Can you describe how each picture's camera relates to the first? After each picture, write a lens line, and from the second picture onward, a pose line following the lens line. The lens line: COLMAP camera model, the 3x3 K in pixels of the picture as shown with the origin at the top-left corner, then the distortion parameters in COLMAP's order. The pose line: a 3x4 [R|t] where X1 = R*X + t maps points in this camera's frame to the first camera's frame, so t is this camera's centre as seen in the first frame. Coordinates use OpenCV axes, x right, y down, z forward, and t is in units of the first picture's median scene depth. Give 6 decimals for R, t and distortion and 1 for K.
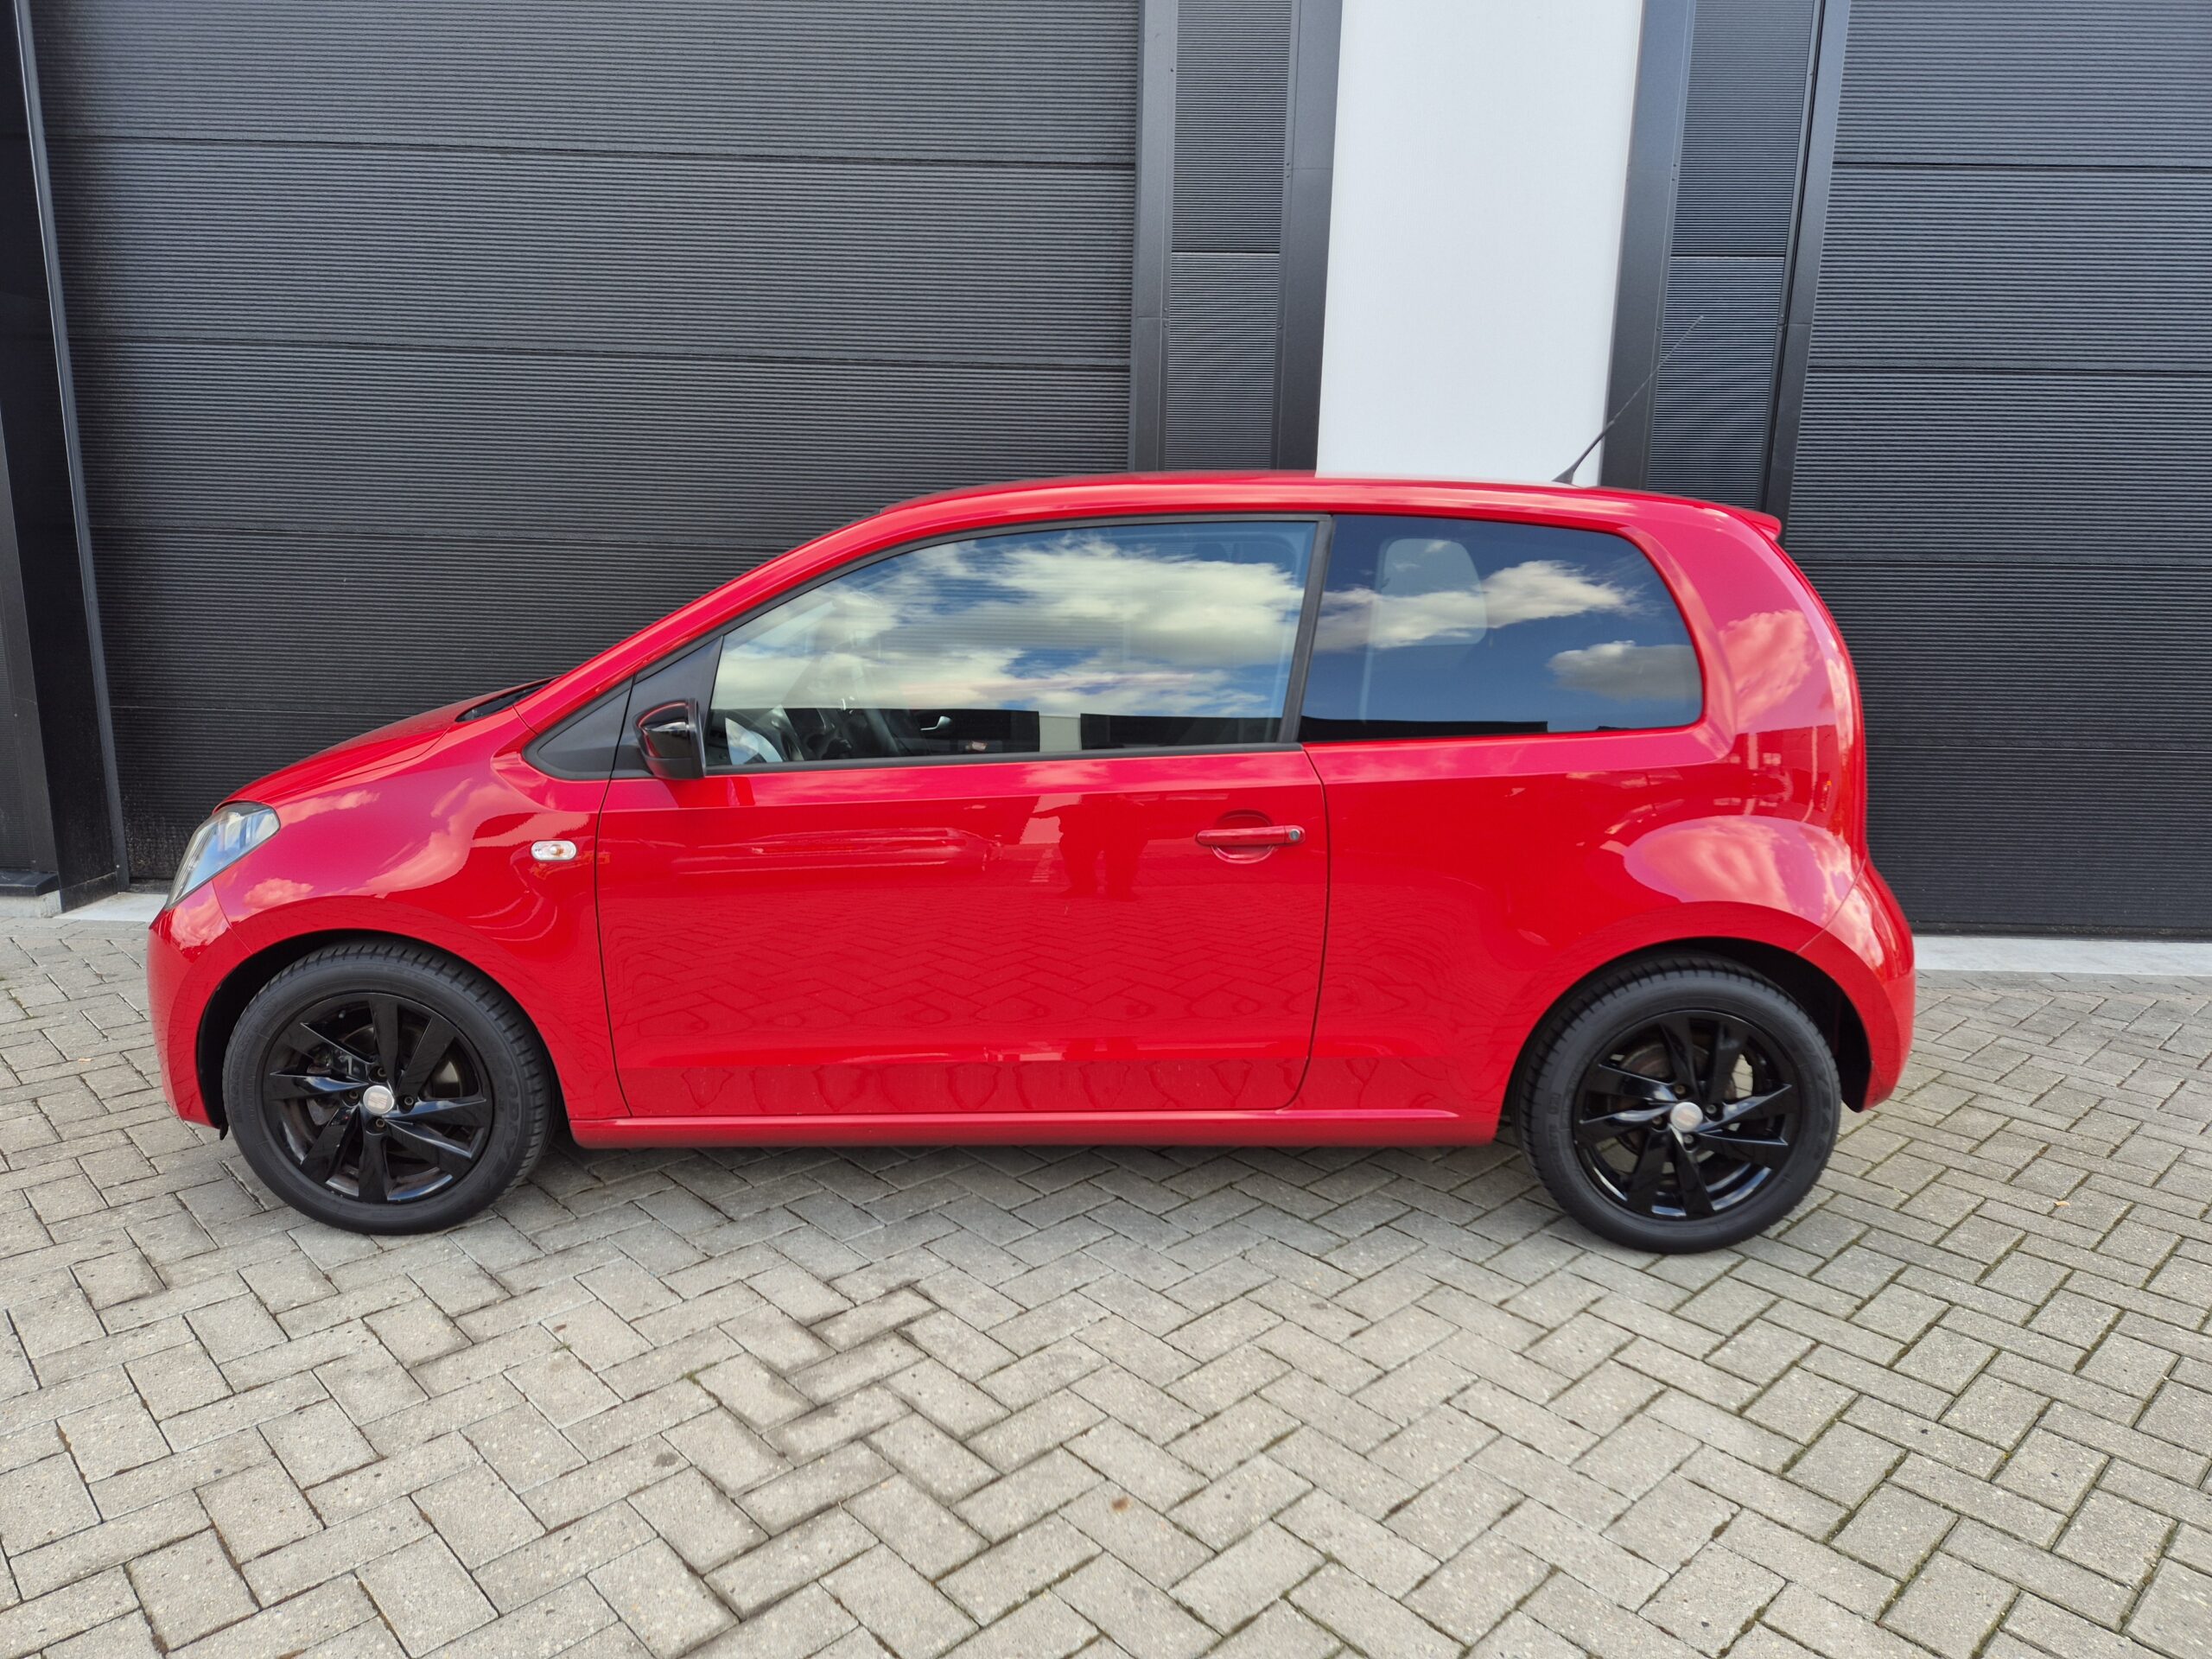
lens RADIAL K [[1494.7, 0, 1106.0], [0, 1494.7, 829.5], [0, 0, 1]] dist [0.055811, -0.055891]
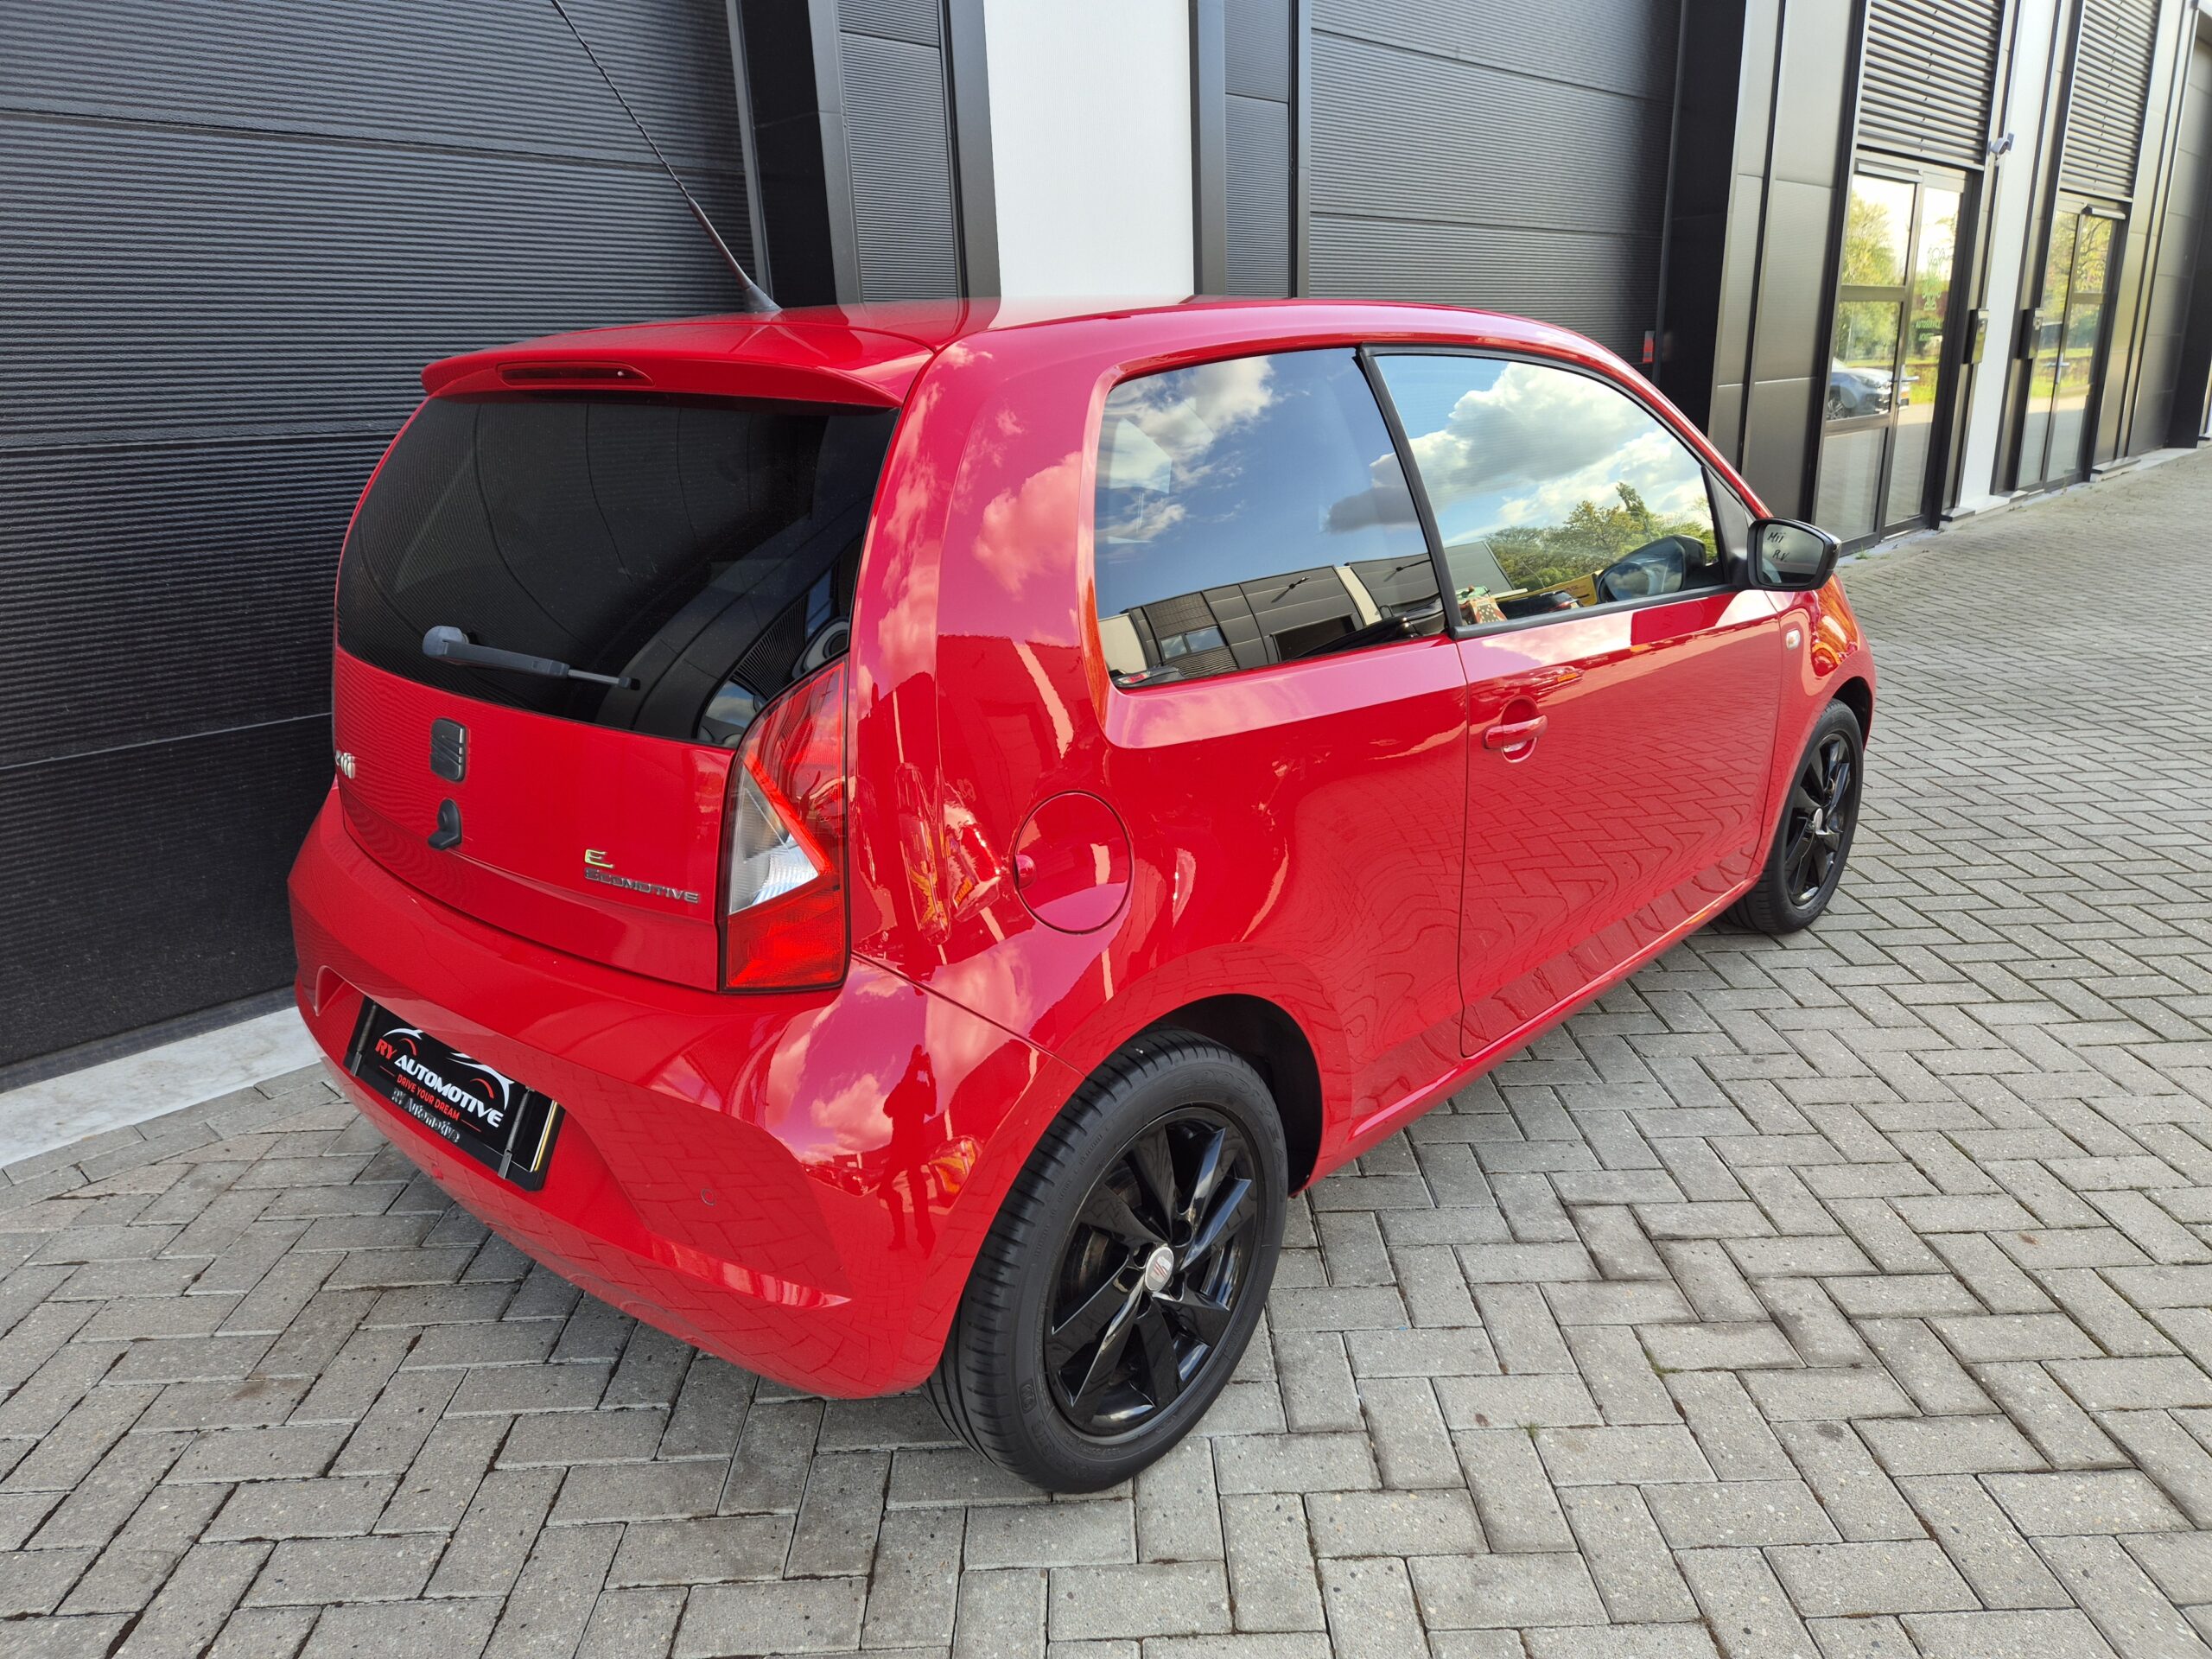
lens RADIAL K [[1499.0, 0, 1106.4], [0, 1499.0, 824.2], [0, 0, 1]] dist [0.047803, -0.050932]
pose [[0.666978, -0.256292, 0.699611, -0.991429], [0.186099, 0.966520, 0.176651, -0.153953], [-0.721462, 0.012374, 0.692343, 0.602499]]
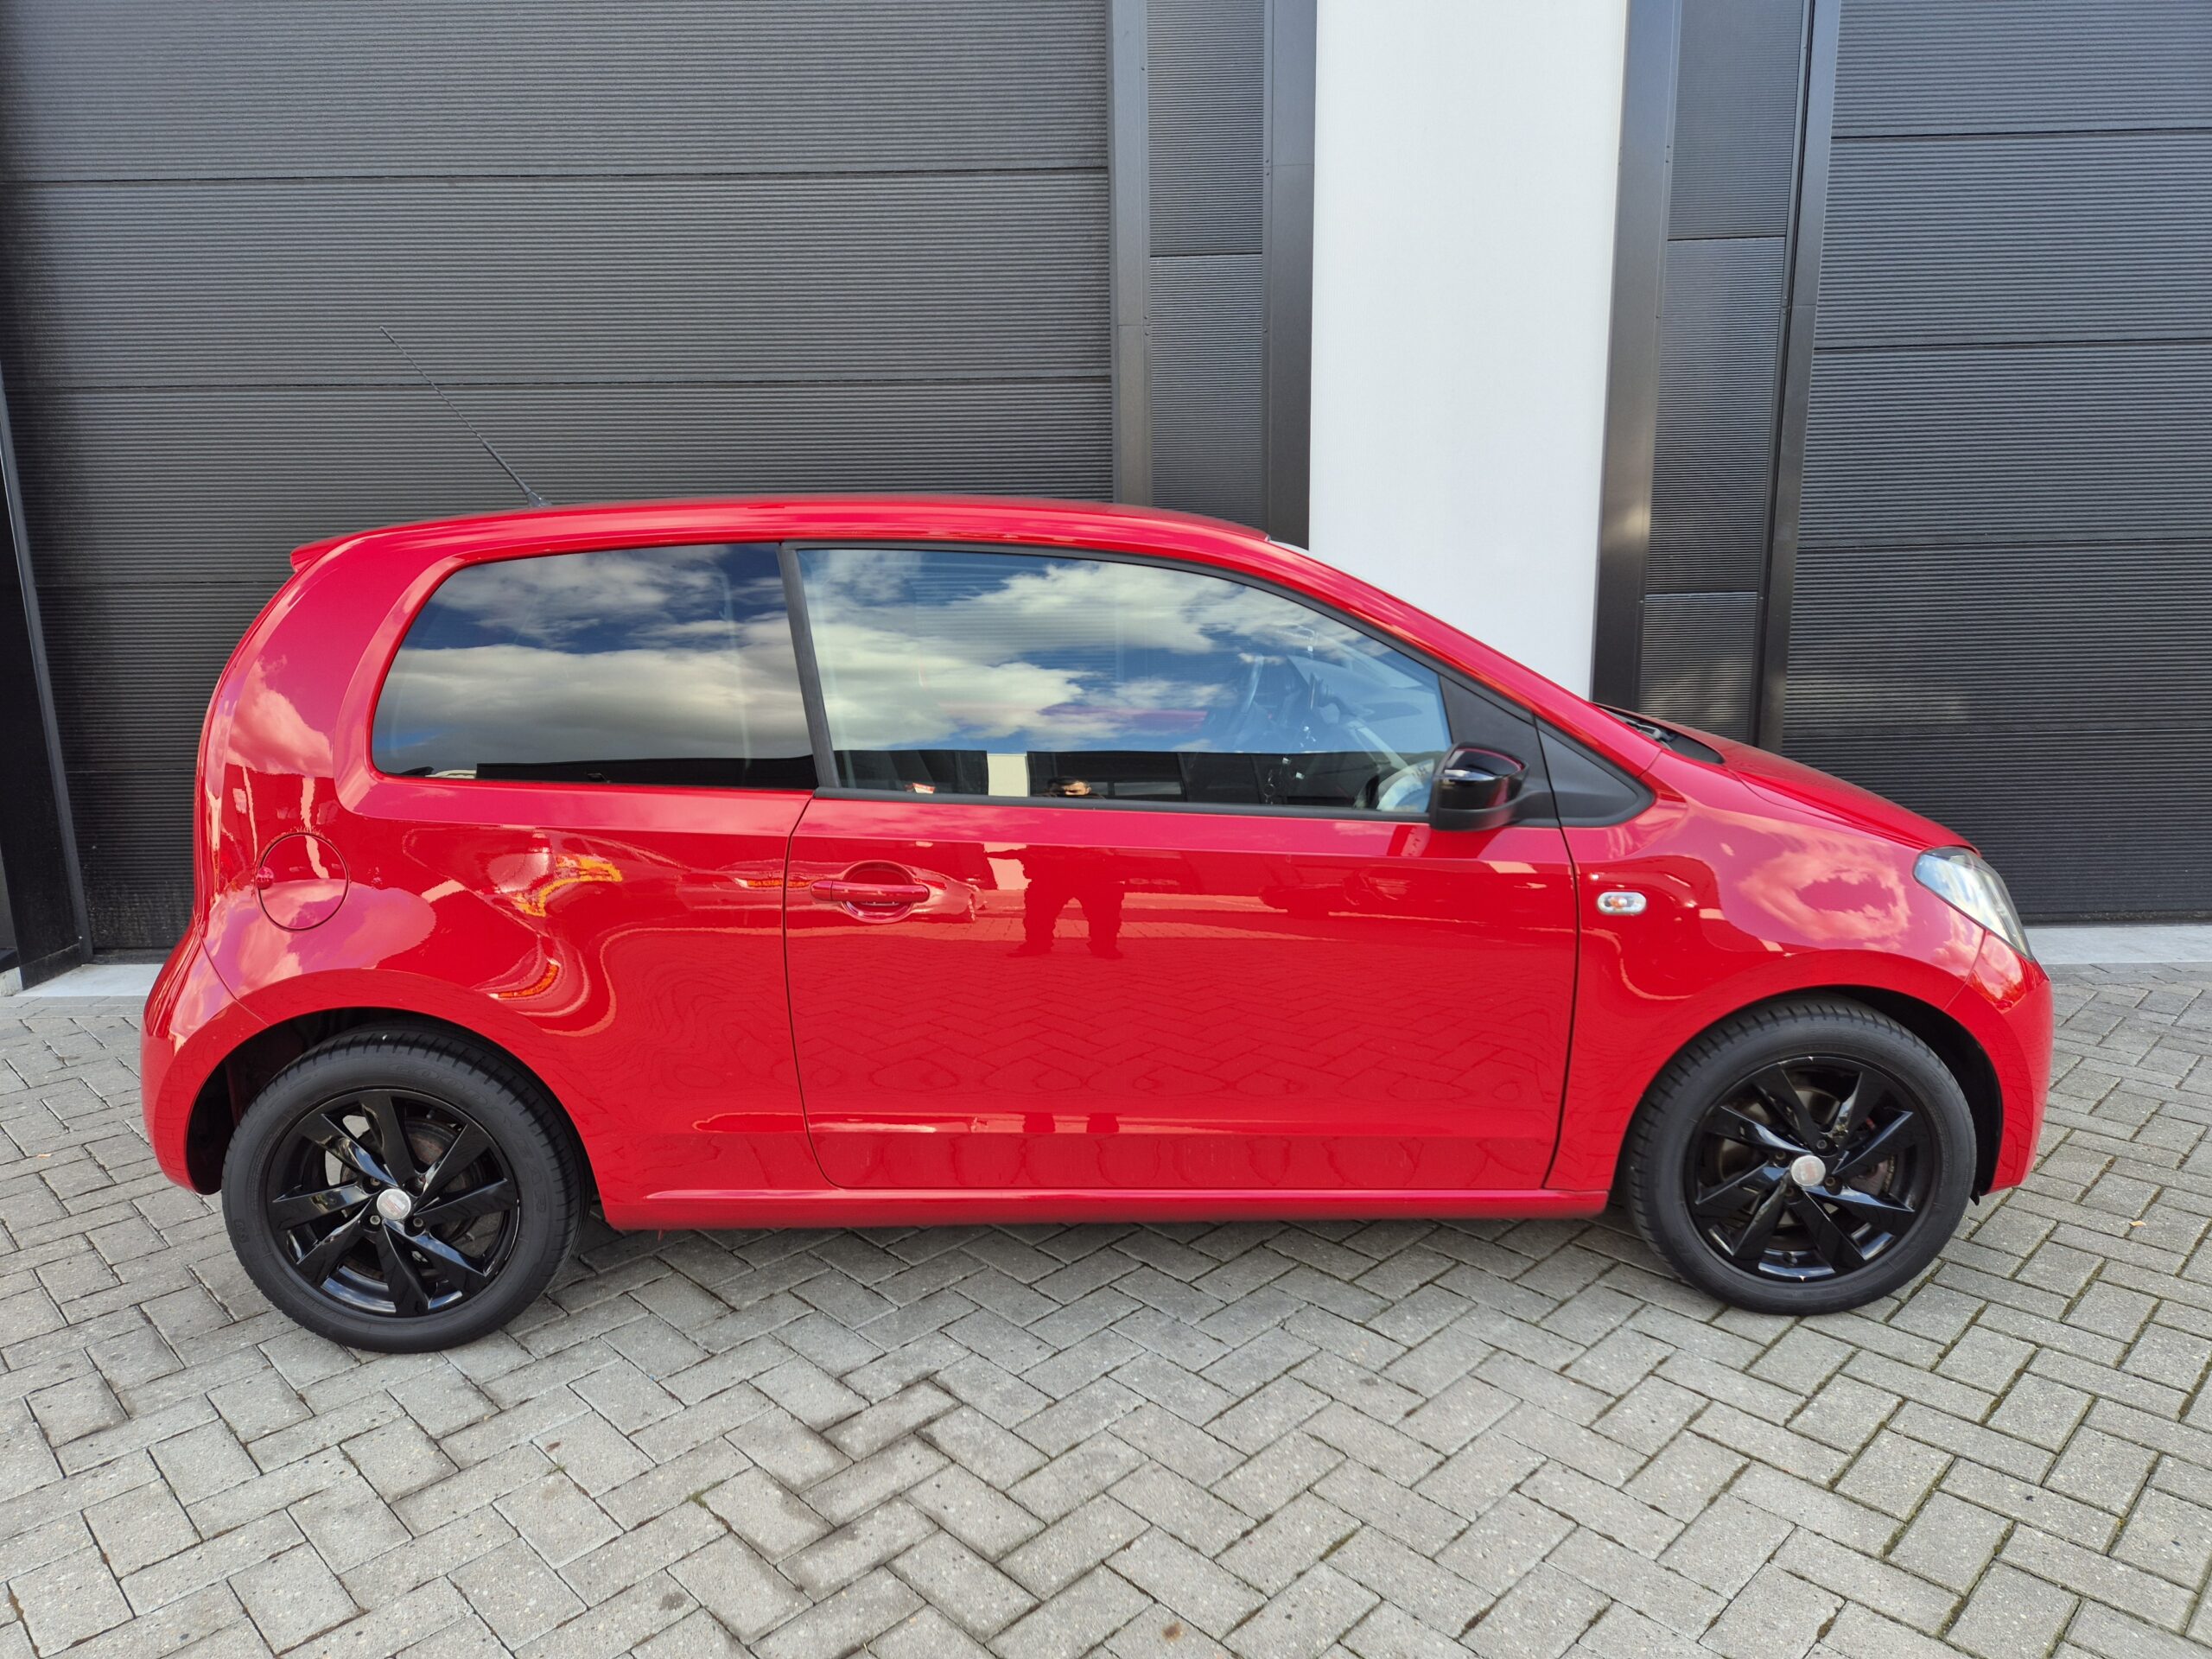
lens RADIAL K [[1499.0, 0, 1106.4], [0, 1499.0, 824.2], [0, 0, 1]] dist [0.047803, -0.050932]
pose [[0.999046, -0.042860, 0.008394, -0.014492], [0.042894, 0.999072, -0.003911, -0.033831], [-0.008218, 0.004267, 0.999957, 0.069330]]
